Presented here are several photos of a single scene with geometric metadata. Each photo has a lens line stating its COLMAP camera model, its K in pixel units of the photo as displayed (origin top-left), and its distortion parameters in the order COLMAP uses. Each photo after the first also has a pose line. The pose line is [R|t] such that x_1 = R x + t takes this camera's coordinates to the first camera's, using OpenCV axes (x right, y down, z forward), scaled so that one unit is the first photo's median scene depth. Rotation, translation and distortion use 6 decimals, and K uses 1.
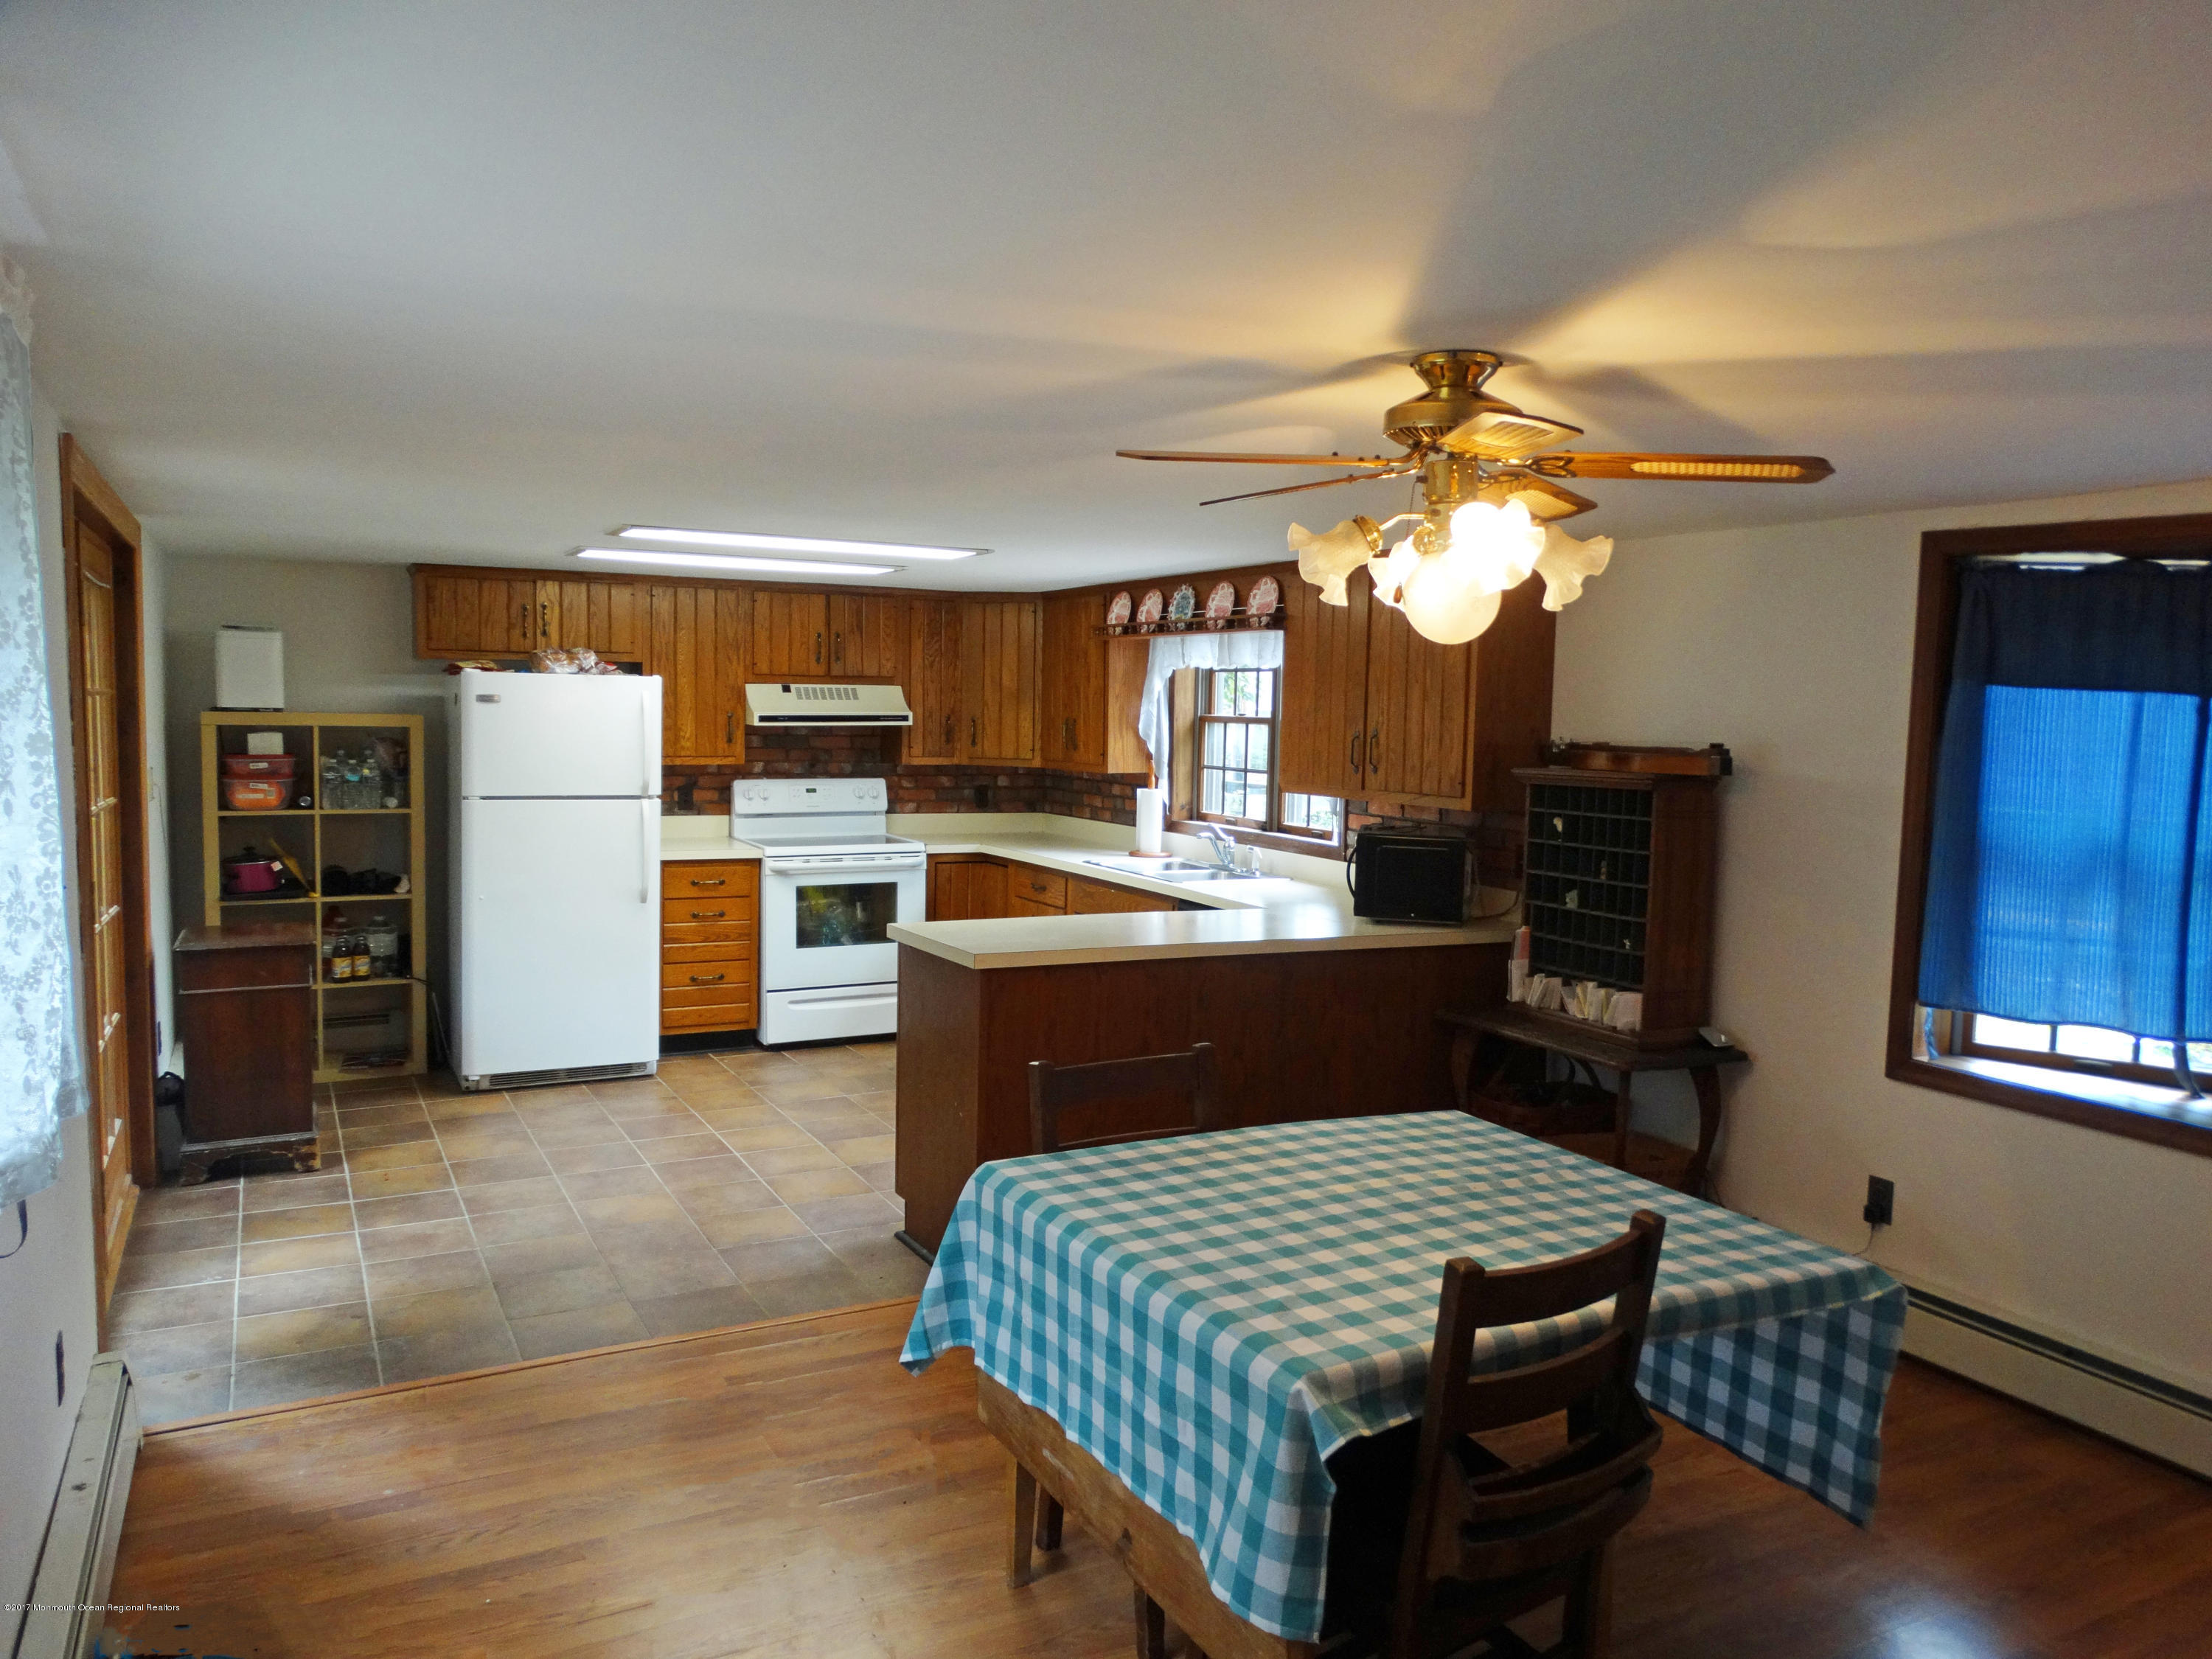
lens RADIAL K [[1564.9, 0, 1115.4], [0, 1564.9, 801.1], [0, 0, 1]] dist [0.004785, 0.003576]
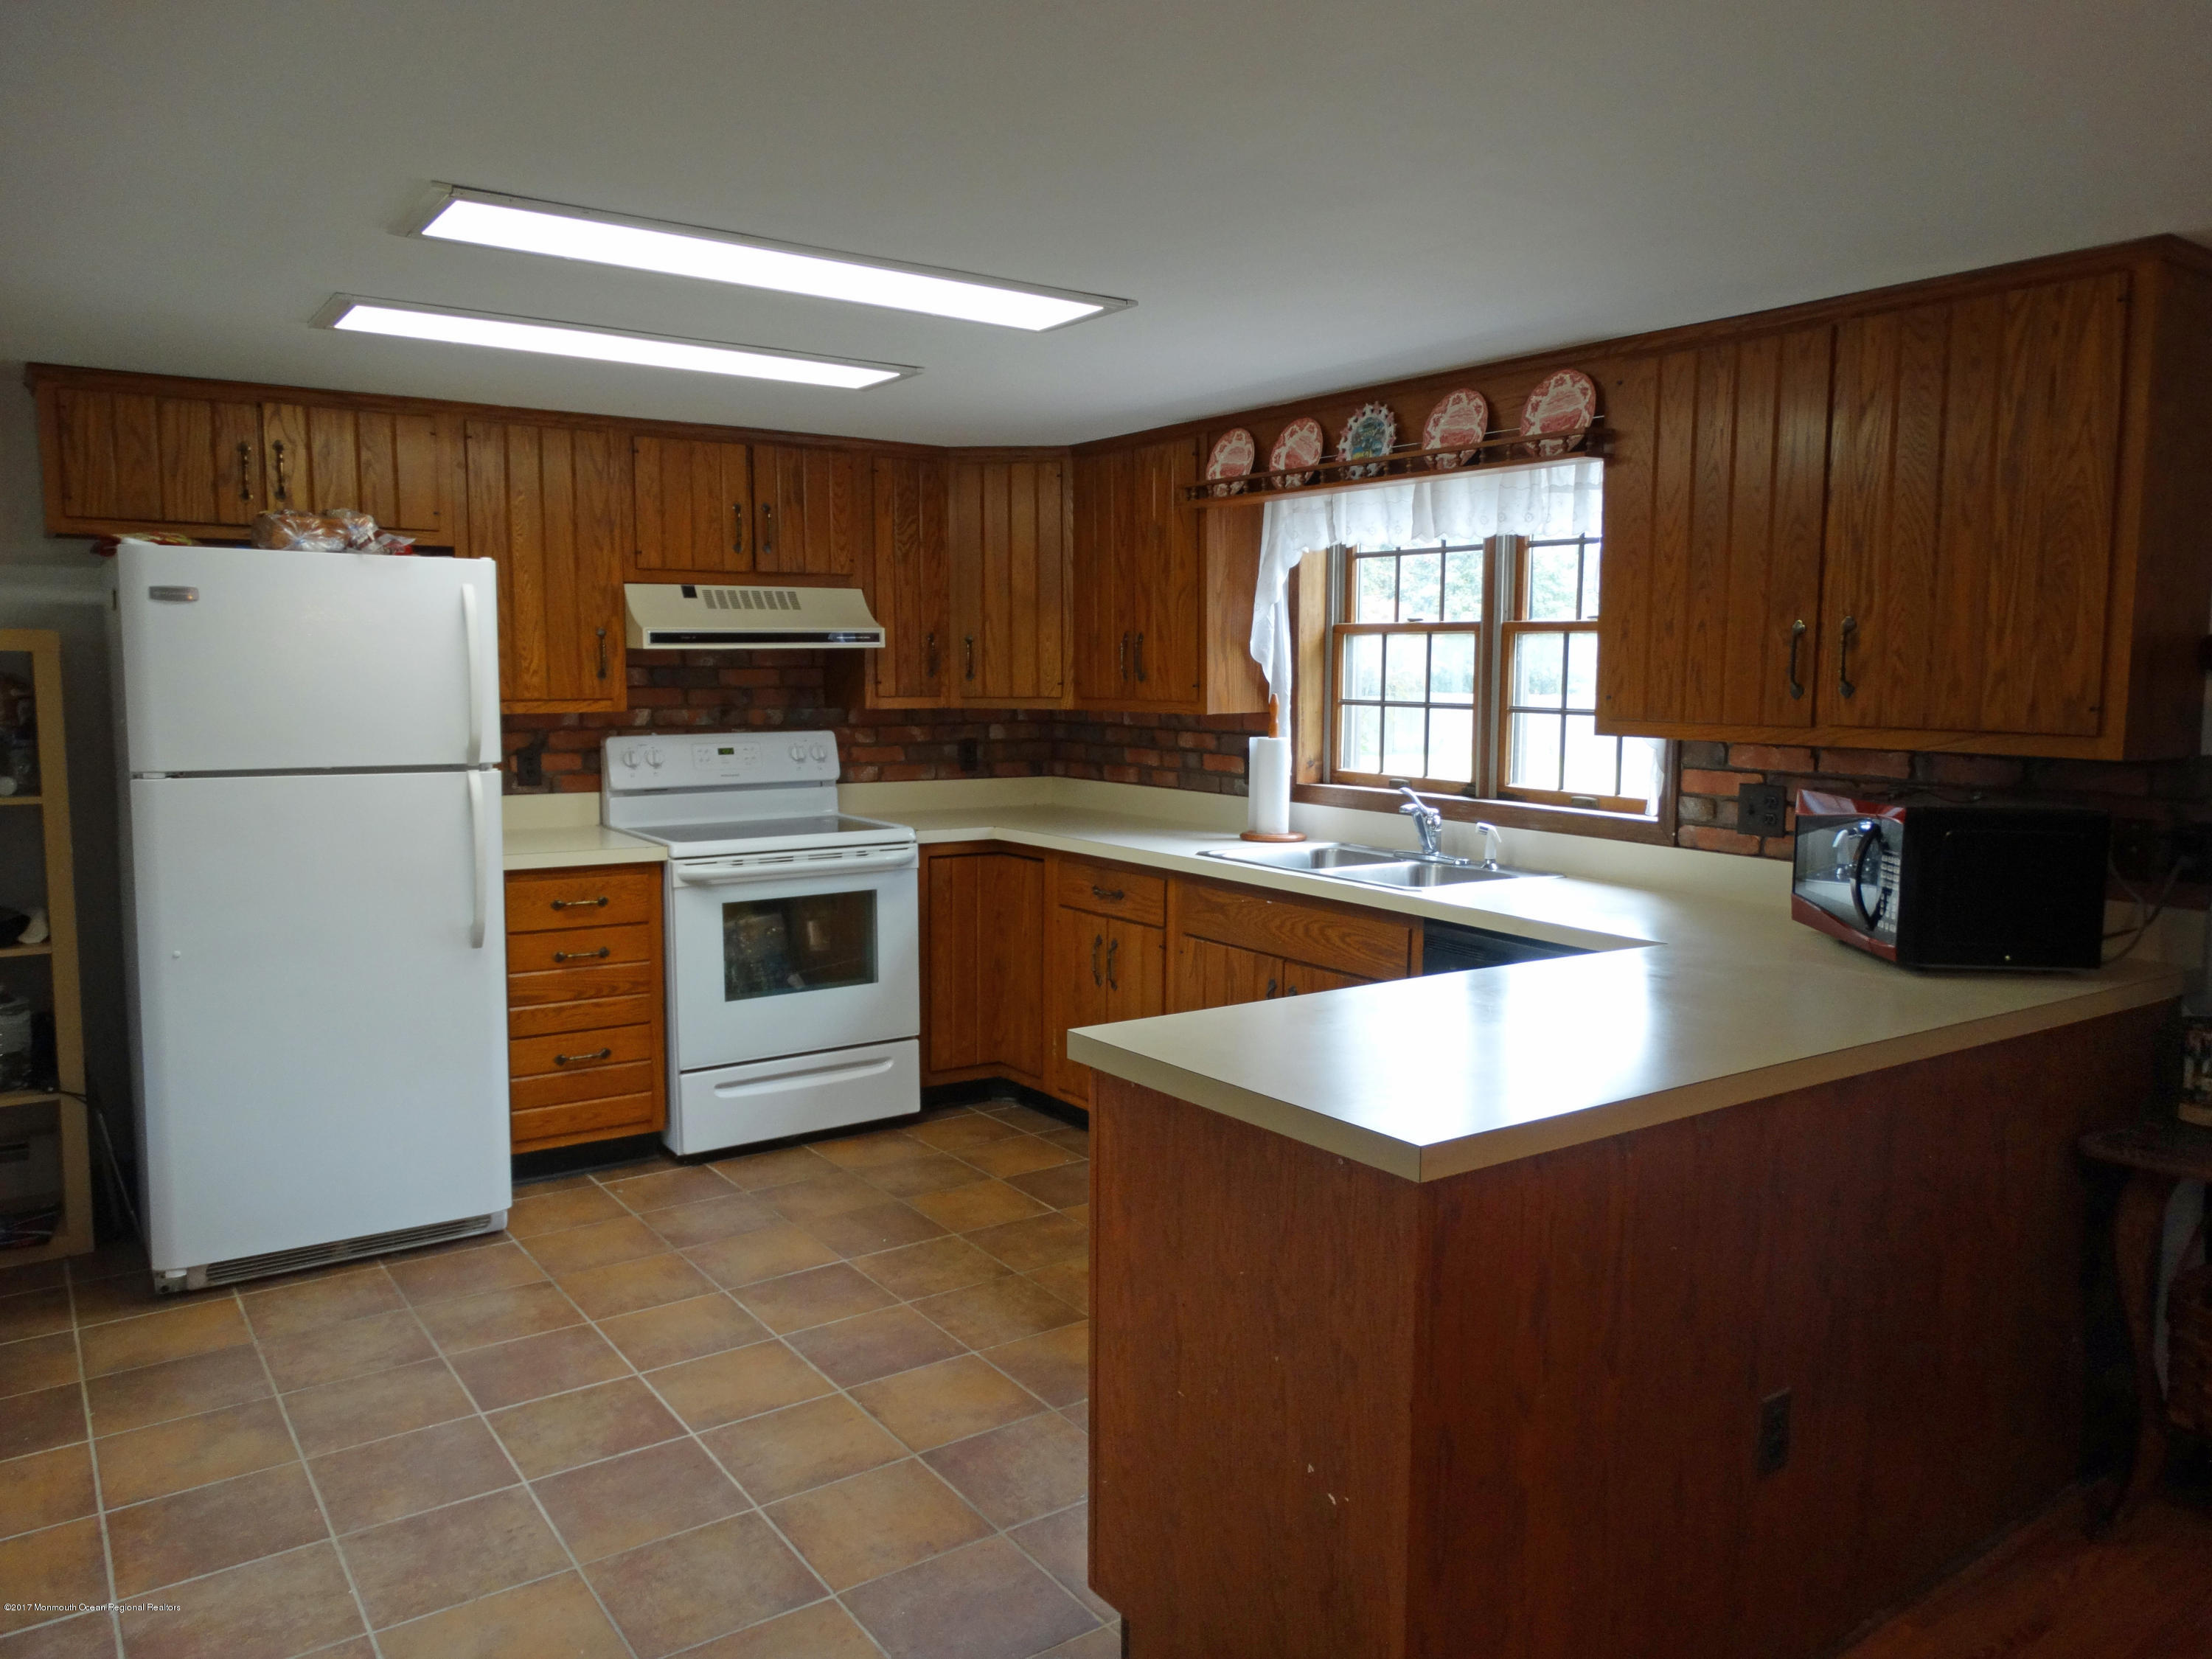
lens RADIAL K [[1564.9, 0, 1115.4], [0, 1564.9, 801.1], [0, 0, 1]] dist [0.004785, 0.003576]
pose [[0.991798, -0.026040, 0.125135, -0.121979], [0.022672, 0.999343, 0.028266, -0.000799], [-0.125789, -0.025197, 0.991737, 0.349241]]
